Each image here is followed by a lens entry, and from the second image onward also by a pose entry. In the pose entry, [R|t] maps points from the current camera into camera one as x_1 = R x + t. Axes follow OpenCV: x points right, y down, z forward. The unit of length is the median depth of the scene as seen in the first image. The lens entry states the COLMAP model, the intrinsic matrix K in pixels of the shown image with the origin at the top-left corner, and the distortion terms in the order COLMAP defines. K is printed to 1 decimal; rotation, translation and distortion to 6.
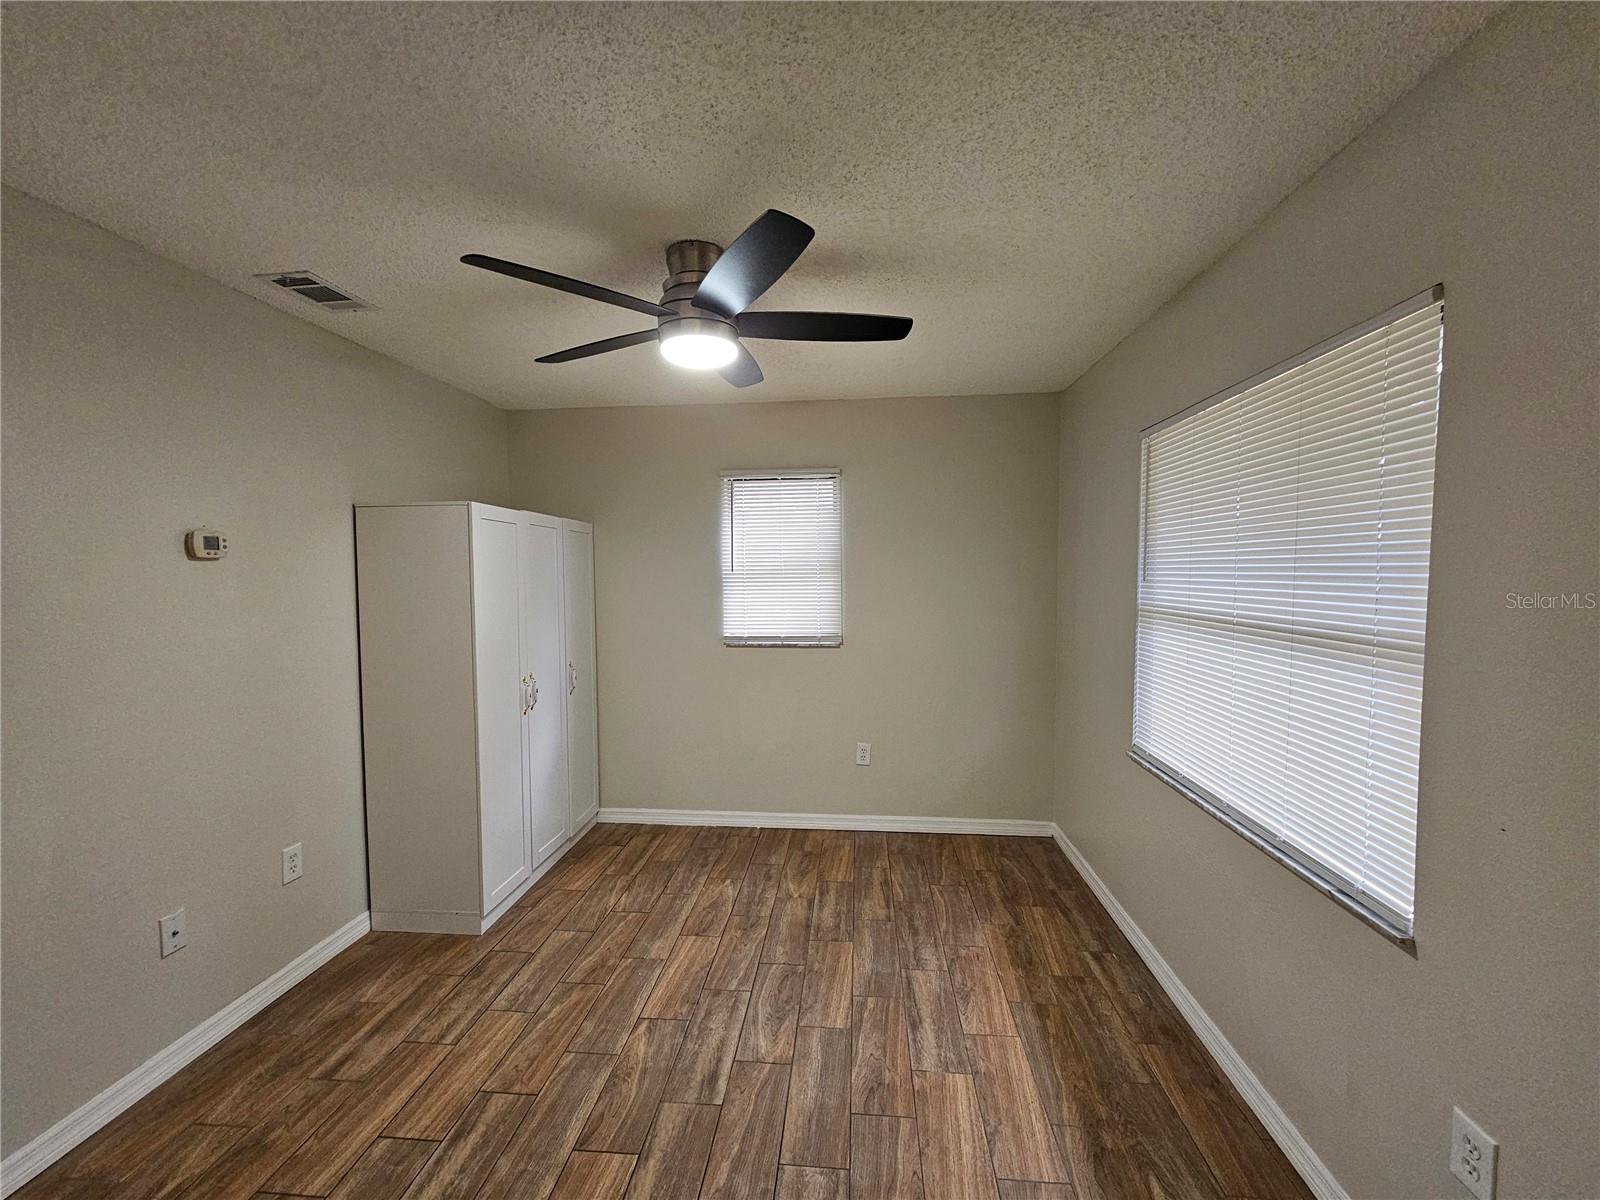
lens RADIAL K [[658.4, 0, 803.3], [0, 658.4, 605.2], [0, 0, 1]] dist [0.010069, -0.000295]
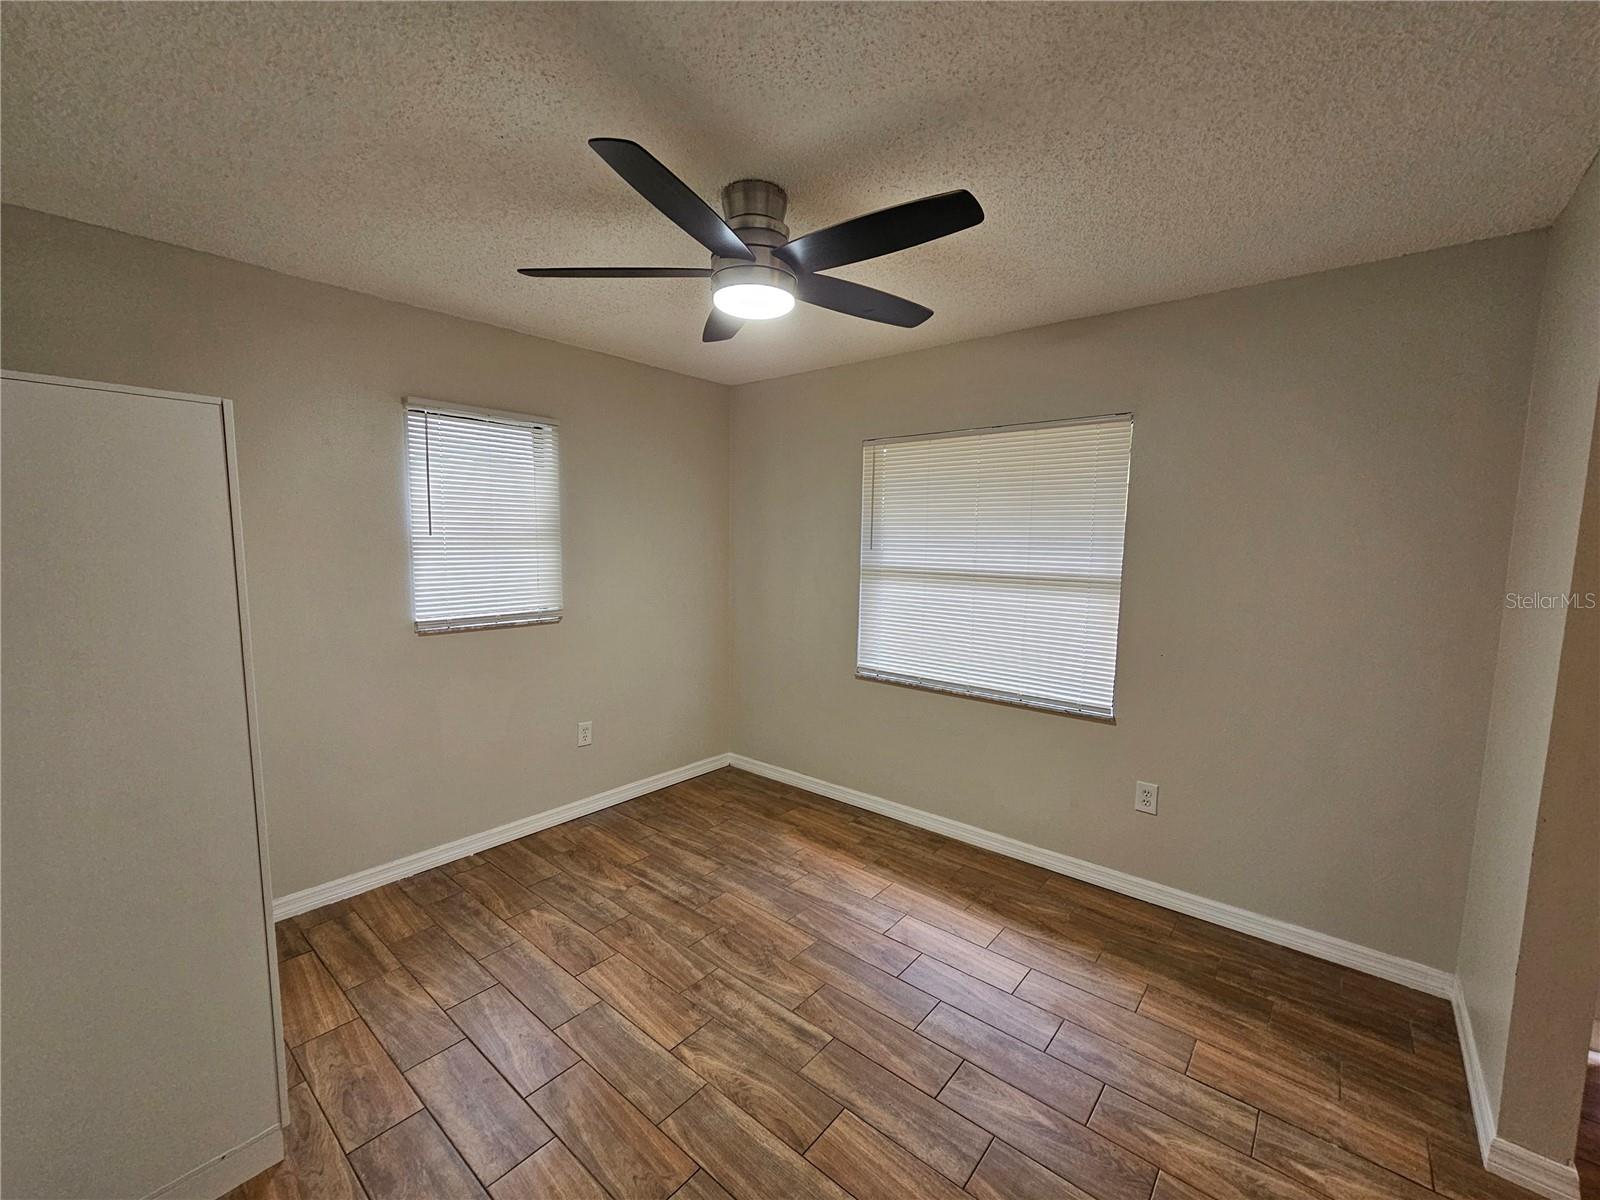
lens RADIAL K [[658.4, 0, 797.1], [0, 658.4, 603.7], [0, 0, 1]] dist [0.010069, -0.000295]
pose [[0.571854, -0.066028, 0.817694, -0.696434], [0.026842, 0.997728, 0.061794, -0.011461], [-0.819916, -0.013389, 0.572327, 0.312507]]
